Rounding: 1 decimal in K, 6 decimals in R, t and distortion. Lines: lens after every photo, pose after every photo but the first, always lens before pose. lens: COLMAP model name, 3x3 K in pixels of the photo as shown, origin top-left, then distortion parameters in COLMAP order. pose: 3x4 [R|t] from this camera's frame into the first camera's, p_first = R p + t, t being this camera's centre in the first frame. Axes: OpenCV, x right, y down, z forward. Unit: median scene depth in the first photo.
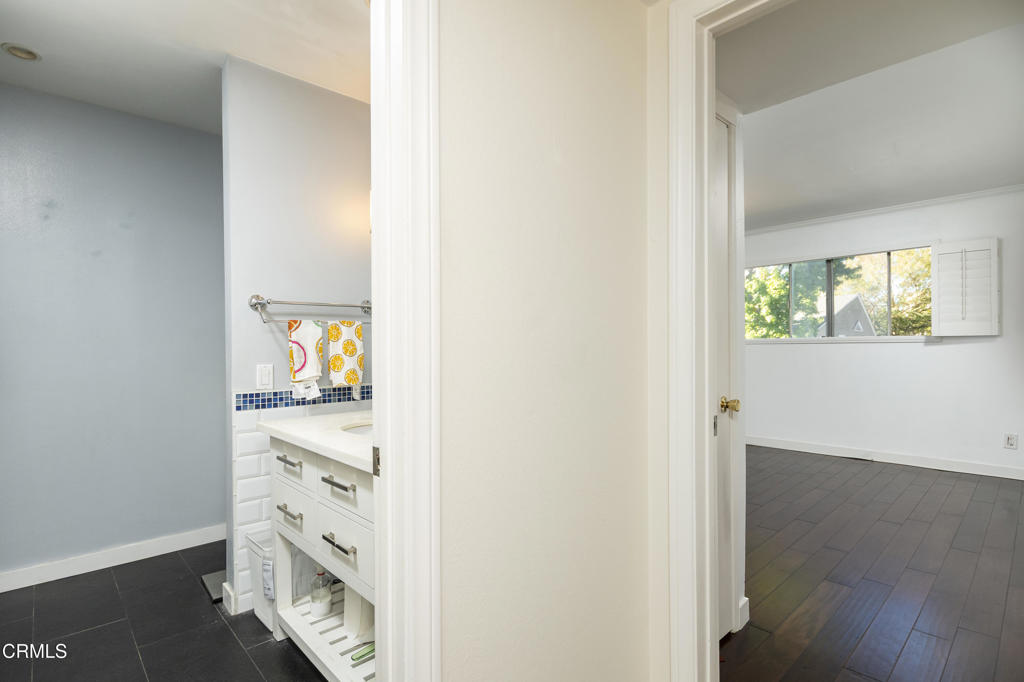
lens RADIAL K [[500.9, 0, 506.2], [0, 500.9, 343.3], [0, 0, 1]] dist [0.003763, -0.005965]
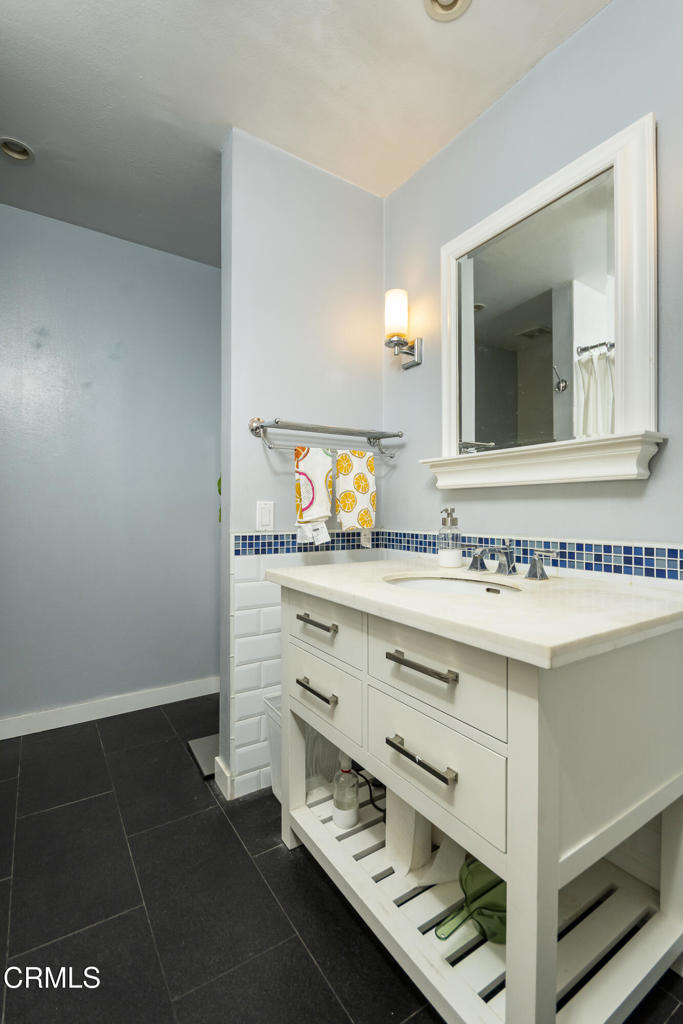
lens RADIAL K [[455.3, 0, 347.5], [0, 455.3, 509.7], [0, 0, 1]] dist [-0.005171, -0.000273]
pose [[0.987376, 0.011830, -0.157949, -0.230383], [-0.011760, 0.999930, 0.001377, 0.054479], [0.157954, 0.000498, 0.987446, 0.276998]]
